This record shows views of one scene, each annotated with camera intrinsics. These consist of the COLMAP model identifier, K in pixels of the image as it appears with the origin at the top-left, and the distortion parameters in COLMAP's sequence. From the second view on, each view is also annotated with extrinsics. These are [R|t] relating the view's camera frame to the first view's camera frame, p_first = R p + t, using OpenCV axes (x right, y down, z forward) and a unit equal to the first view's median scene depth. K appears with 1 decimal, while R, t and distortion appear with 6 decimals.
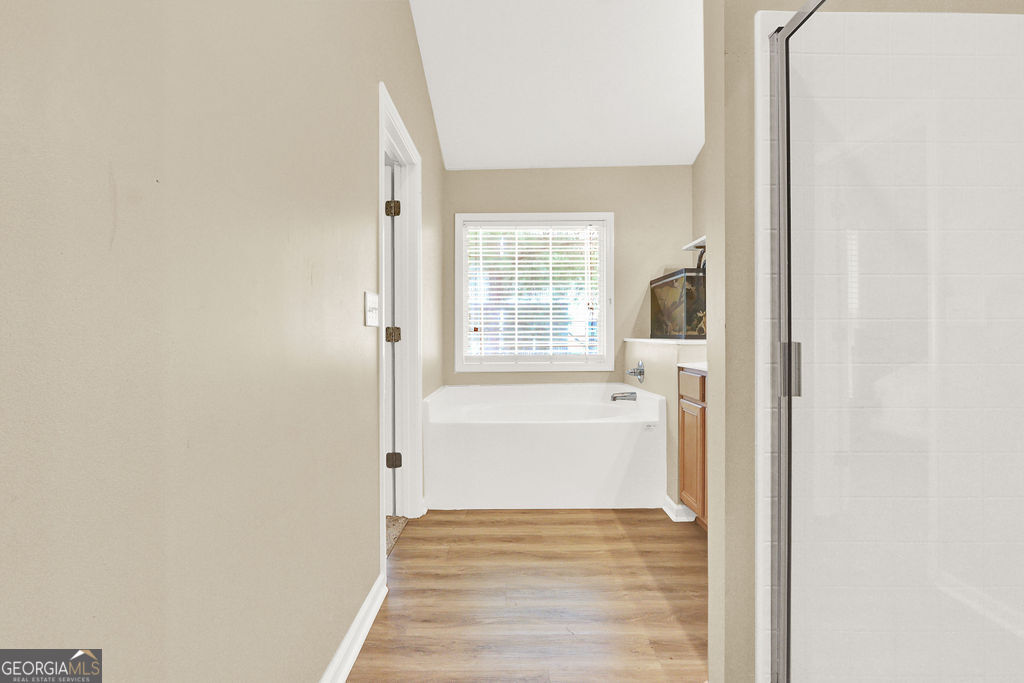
lens RADIAL K [[474.3, 0, 505.0], [0, 474.3, 335.3], [0, 0, 1]] dist [-0.015200, 0.001703]
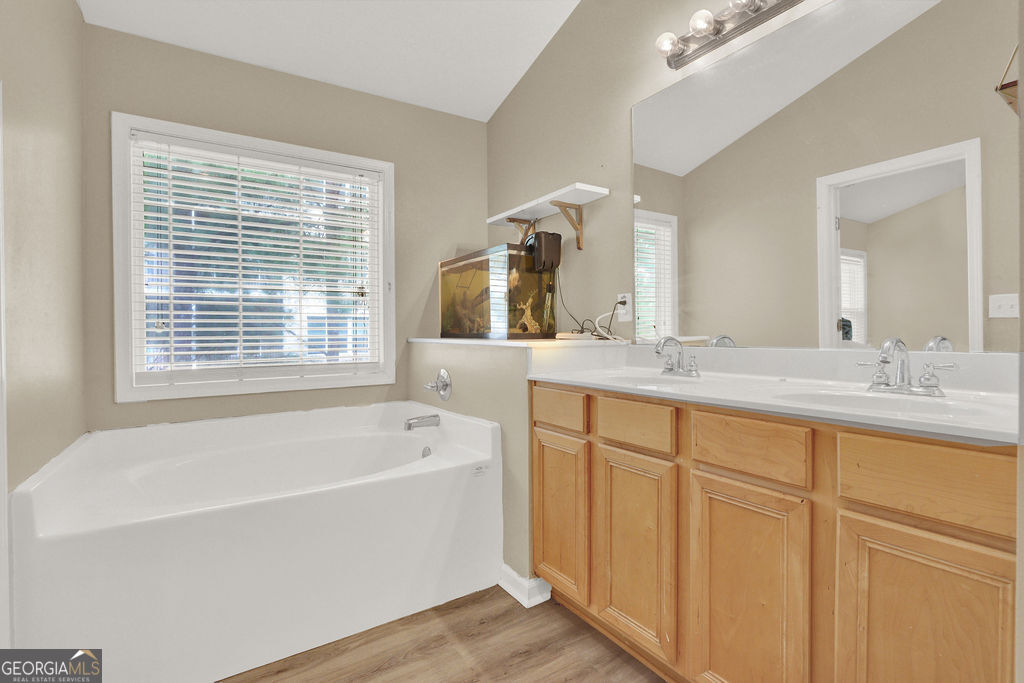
lens RADIAL K [[474.3, 0, 505.0], [0, 474.3, 335.3], [0, 0, 1]] dist [-0.015200, 0.001703]
pose [[0.834389, -0.007669, 0.551122, -0.031131], [0.005655, 0.999970, 0.005354, -0.001462], [-0.551147, -0.001350, 0.834407, 0.352509]]
